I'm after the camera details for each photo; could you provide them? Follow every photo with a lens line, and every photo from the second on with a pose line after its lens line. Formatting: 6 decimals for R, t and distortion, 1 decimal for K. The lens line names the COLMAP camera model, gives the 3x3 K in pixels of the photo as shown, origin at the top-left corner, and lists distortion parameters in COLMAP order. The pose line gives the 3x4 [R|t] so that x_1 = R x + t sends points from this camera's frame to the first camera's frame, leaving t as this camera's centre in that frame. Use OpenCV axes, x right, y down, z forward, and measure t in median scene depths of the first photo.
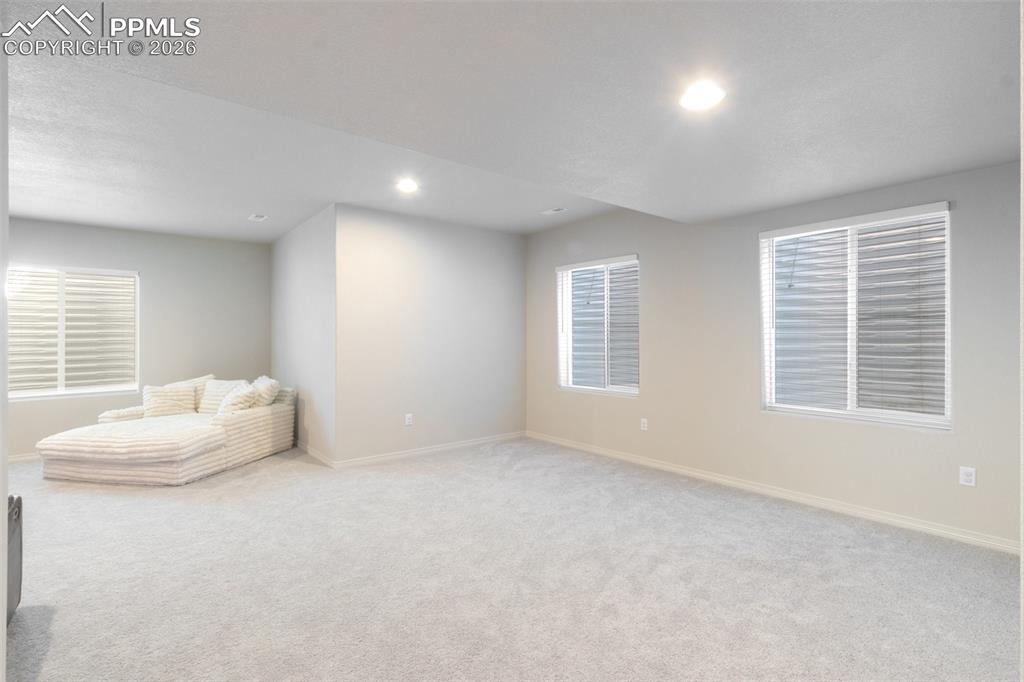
lens RADIAL K [[480.3, 0, 504.0], [0, 480.3, 337.2], [0, 0, 1]] dist [0.033700, -0.029476]
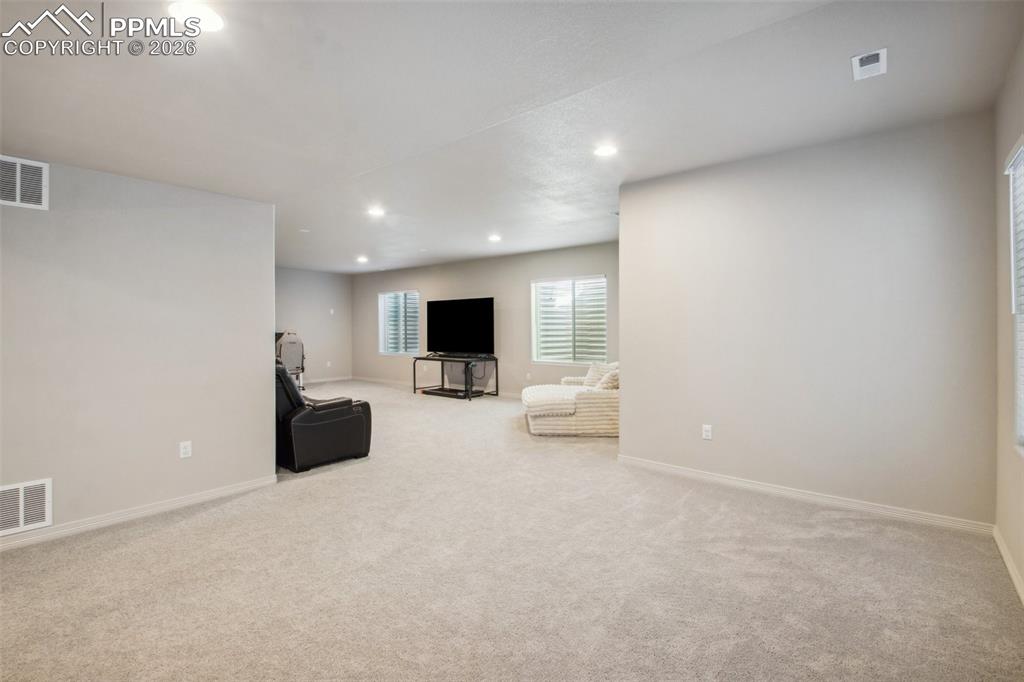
lens RADIAL K [[480.3, 0, 504.0], [0, 480.3, 337.2], [0, 0, 1]] dist [0.033700, -0.029476]
pose [[0.192279, 0.030255, -0.980874, 0.535556], [0.002670, 0.999505, 0.031353, -0.007453], [0.981337, -0.008647, 0.192103, 0.573385]]
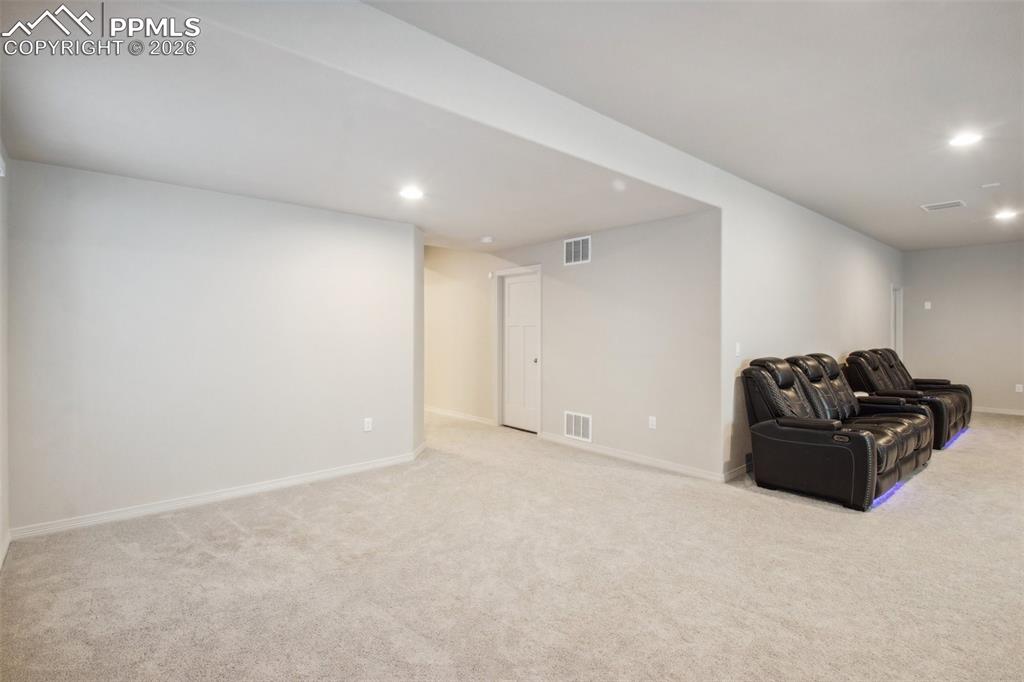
lens RADIAL K [[480.3, 0, 504.0], [0, 480.3, 337.2], [0, 0, 1]] dist [0.033700, -0.029476]
pose [[-0.999105, 0.009460, -0.041224, 0.069662], [0.008781, 0.999823, 0.016637, -0.003514], [0.041374, 0.016260, -0.999011, 1.168479]]
